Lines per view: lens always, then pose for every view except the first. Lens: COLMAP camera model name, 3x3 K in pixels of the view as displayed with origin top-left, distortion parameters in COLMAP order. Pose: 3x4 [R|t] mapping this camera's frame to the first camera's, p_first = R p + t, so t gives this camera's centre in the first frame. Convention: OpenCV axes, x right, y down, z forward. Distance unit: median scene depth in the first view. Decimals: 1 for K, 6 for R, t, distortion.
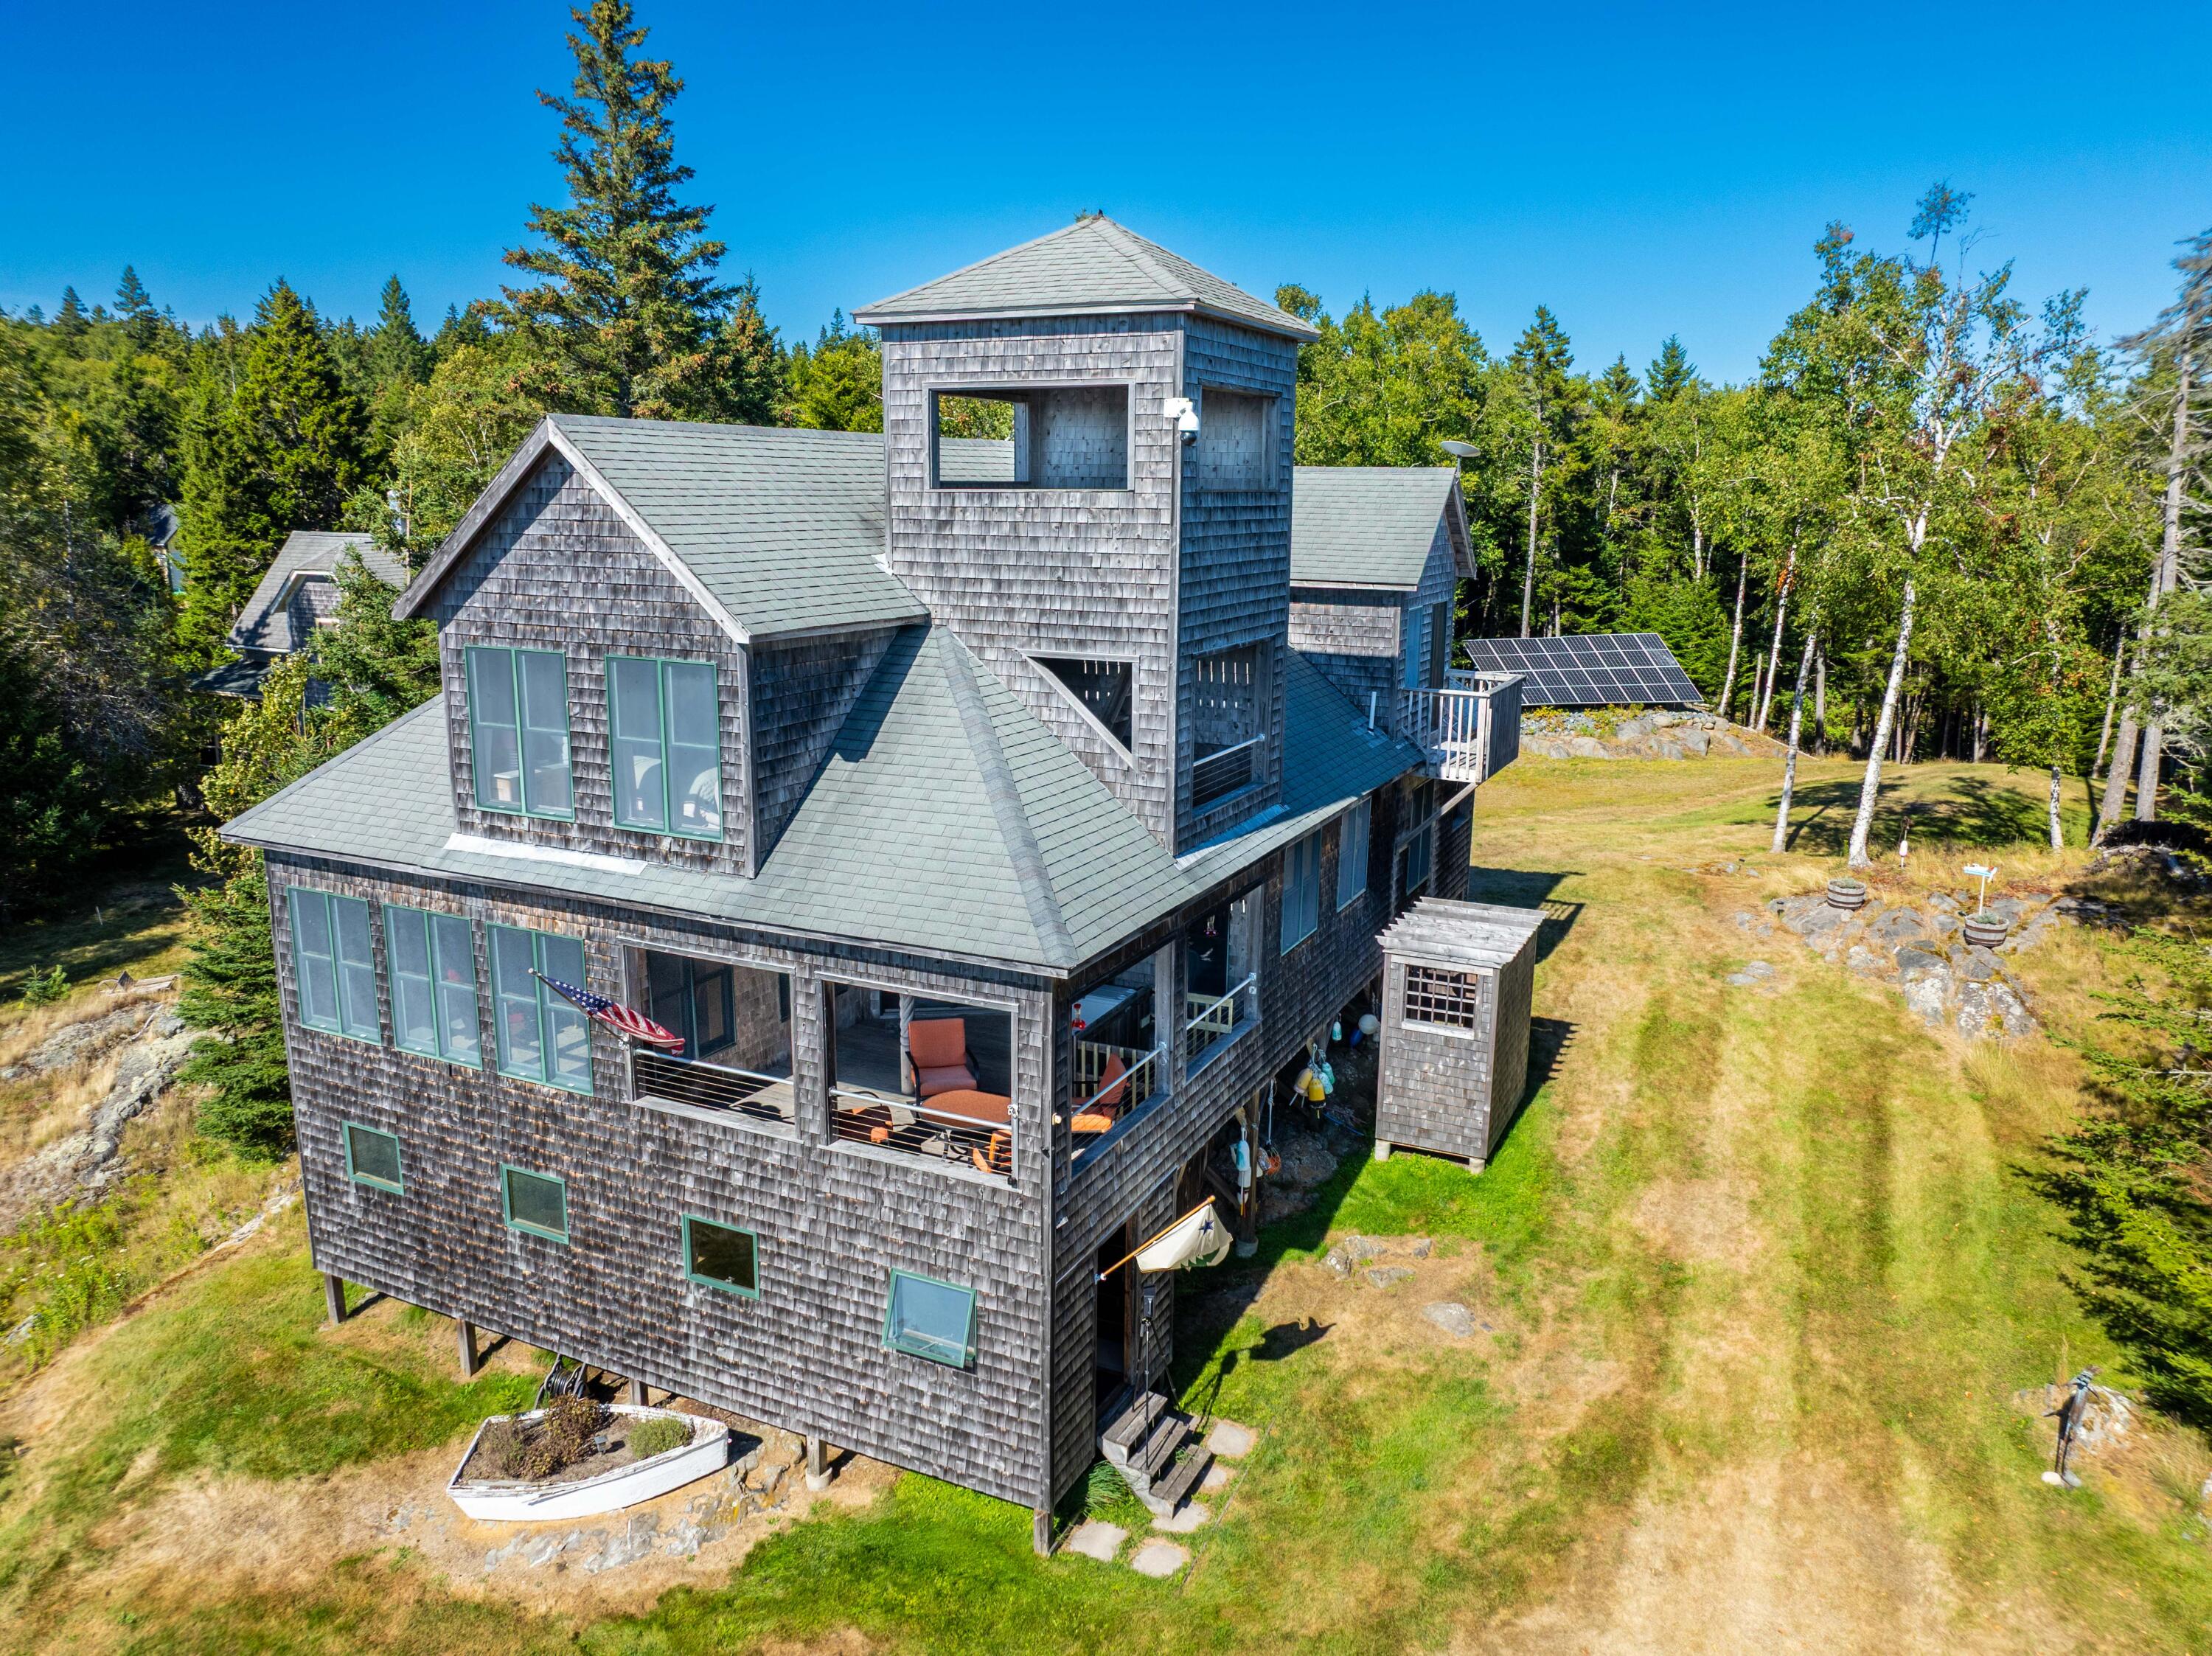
lens RADIAL K [[1558.0, 0, 1108.2], [0, 1558.0, 826.6], [0, 0, 1]] dist [-0.031838, -0.007005]
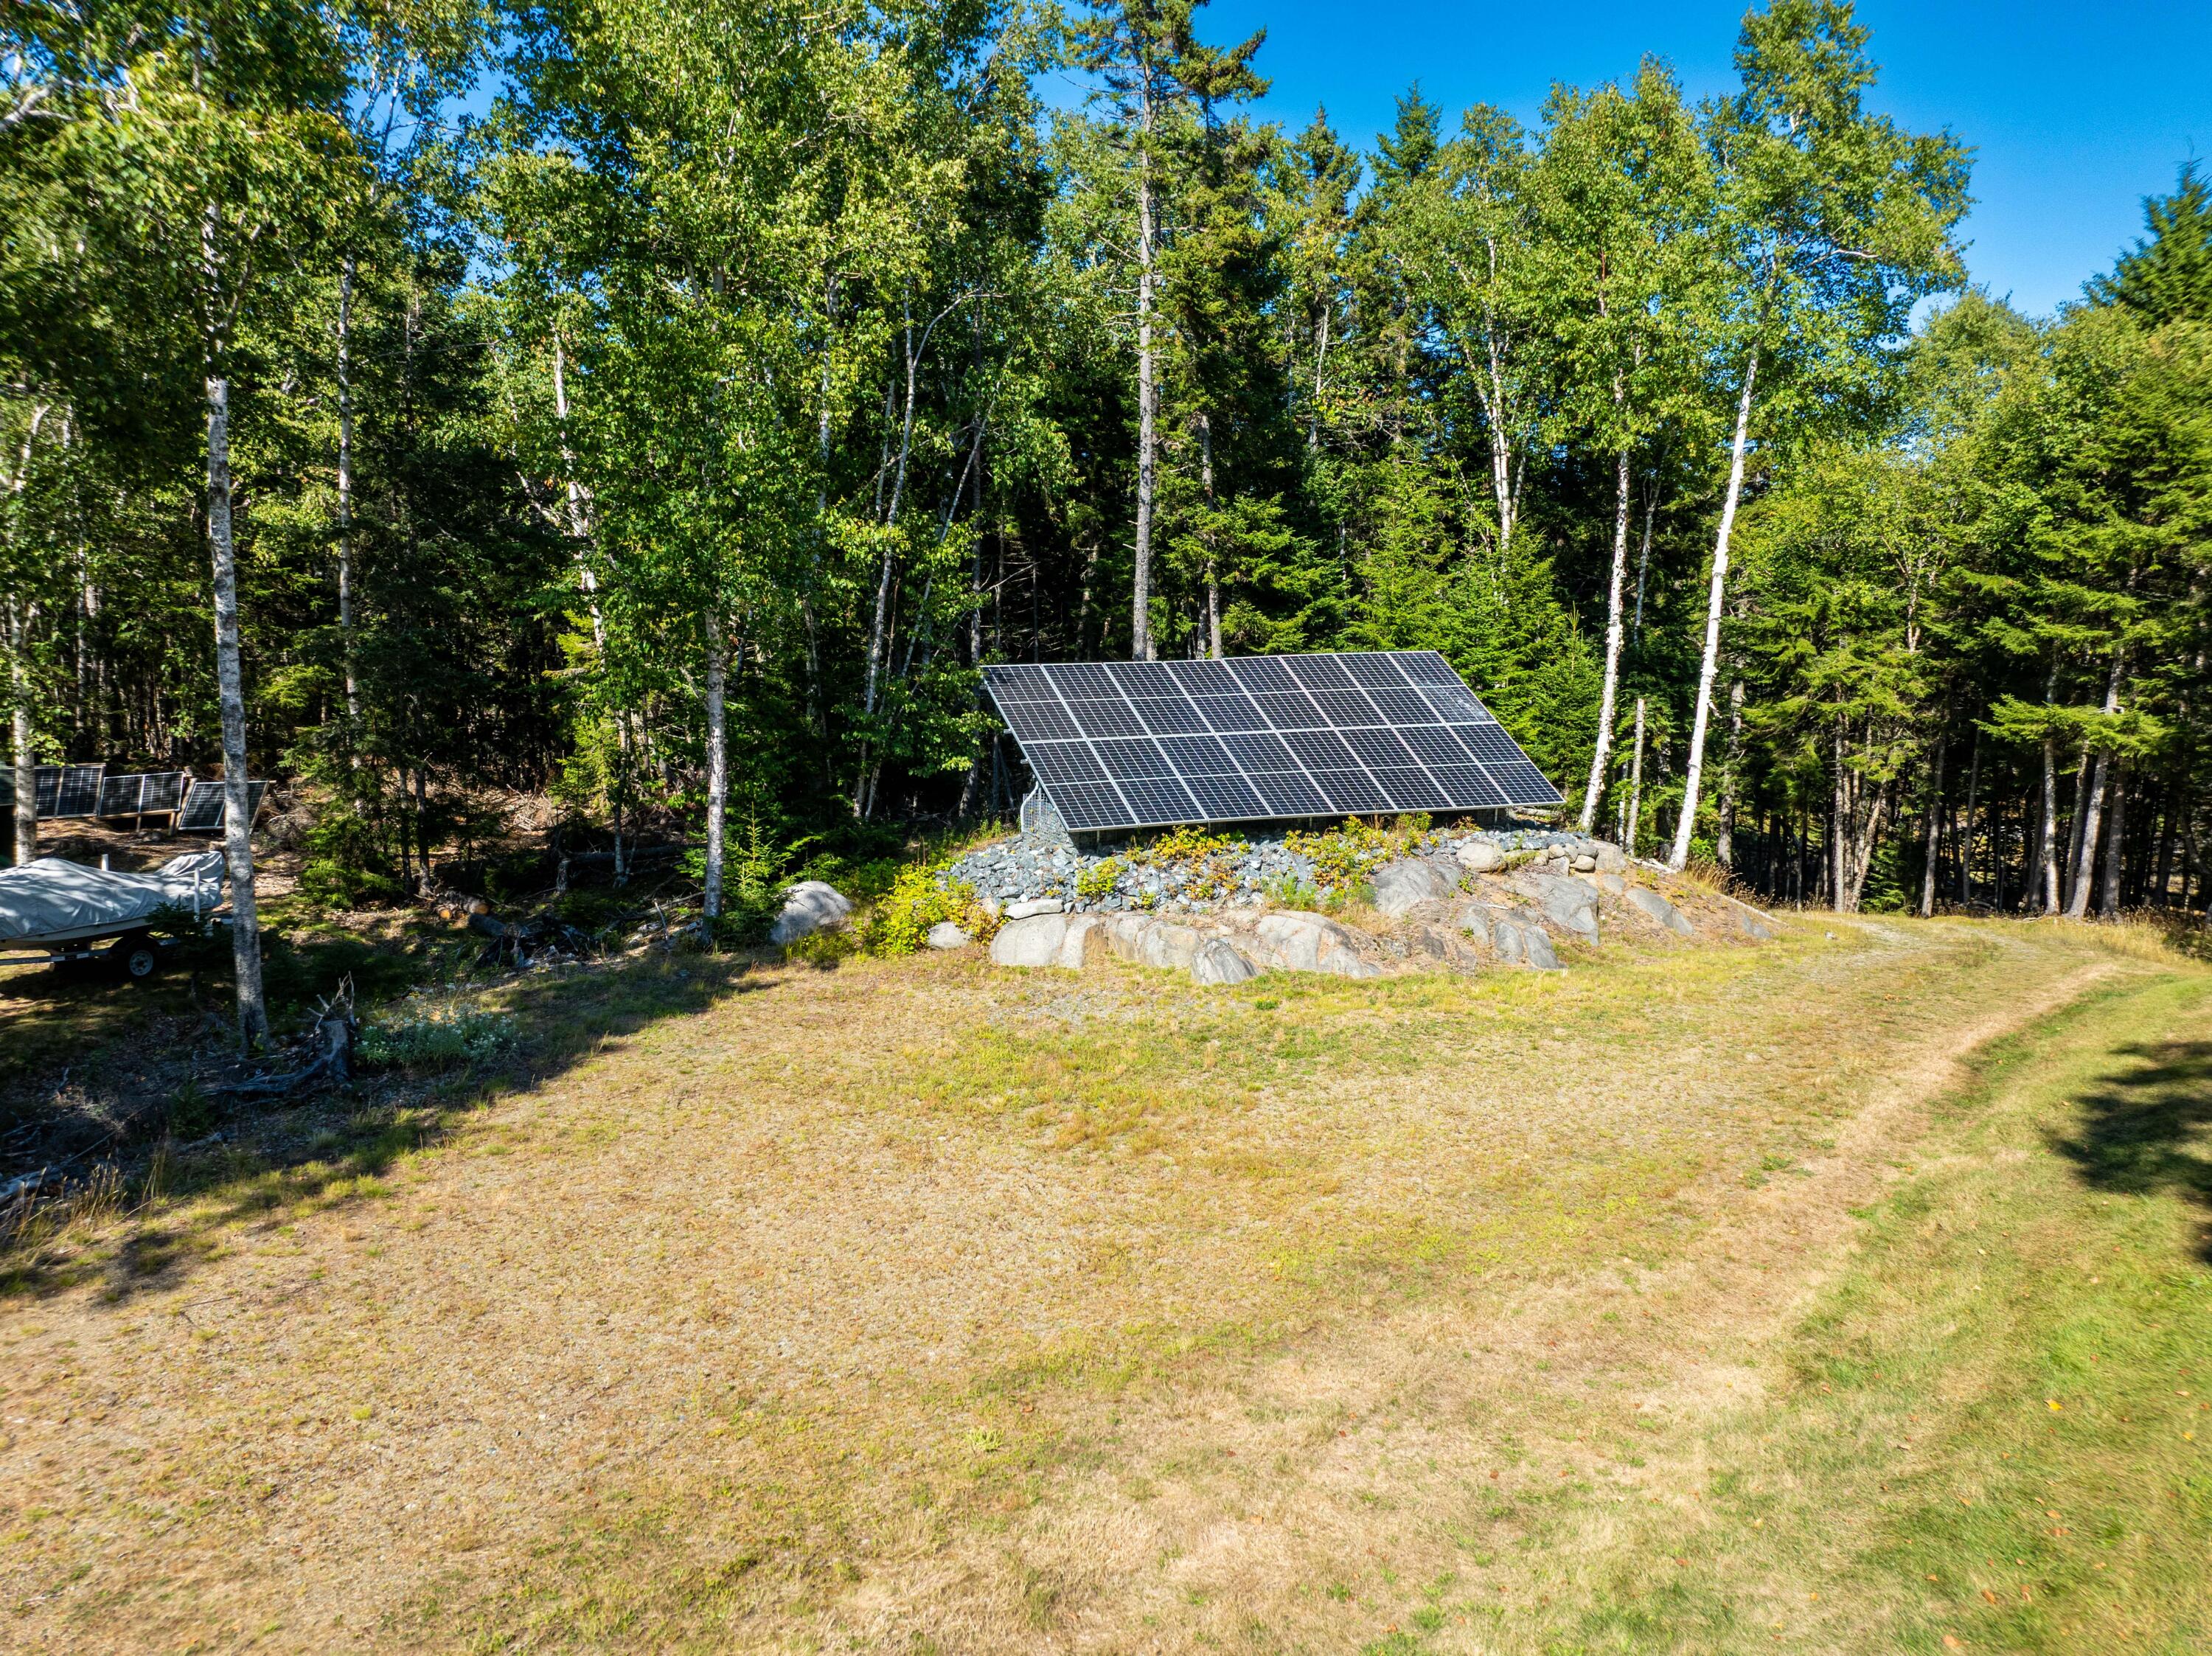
lens RADIAL K [[1558.0, 0, 1108.2], [0, 1558.0, 826.6], [0, 0, 1]] dist [-0.031838, -0.007005]
pose [[0.981471, -0.025283, 0.189936, 0.179578], [0.038379, 0.997108, -0.065587, -0.050293], [-0.187729, 0.071662, 0.979603, 0.595008]]
